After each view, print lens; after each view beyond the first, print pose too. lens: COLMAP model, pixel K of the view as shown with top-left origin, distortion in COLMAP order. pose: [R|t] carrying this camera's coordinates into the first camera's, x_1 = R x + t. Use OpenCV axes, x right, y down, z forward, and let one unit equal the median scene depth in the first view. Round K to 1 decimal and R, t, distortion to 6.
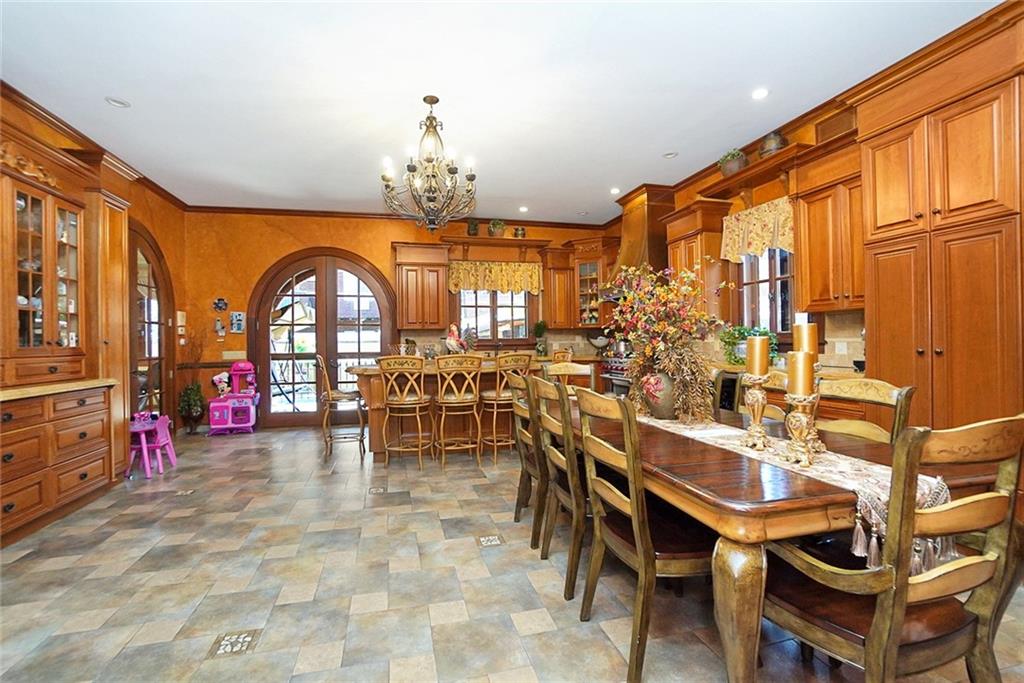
lens RADIAL K [[464.8, 0, 512.3], [0, 464.8, 337.5], [0, 0, 1]] dist [-0.030699, 0.005285]
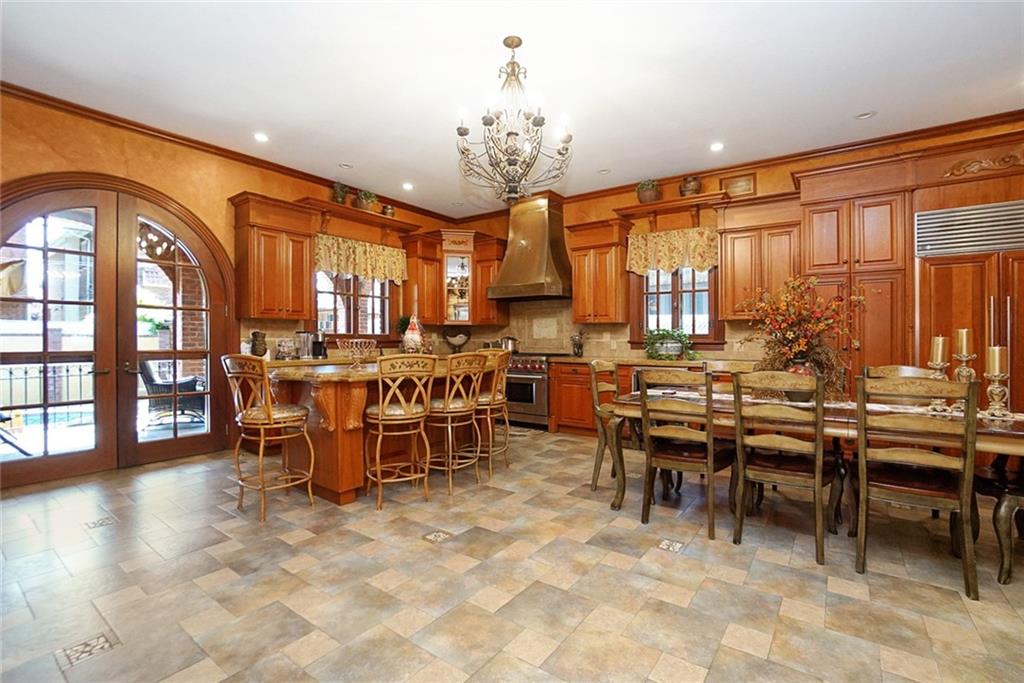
lens RADIAL K [[464.8, 0, 515.9], [0, 464.8, 343.1], [0, 0, 1]] dist [-0.030699, 0.005285]
pose [[0.762945, 0.008725, 0.646404, -0.589075], [-0.018153, 0.999804, 0.007931, 0.011680], [-0.646208, -0.017785, 0.762954, 0.314013]]
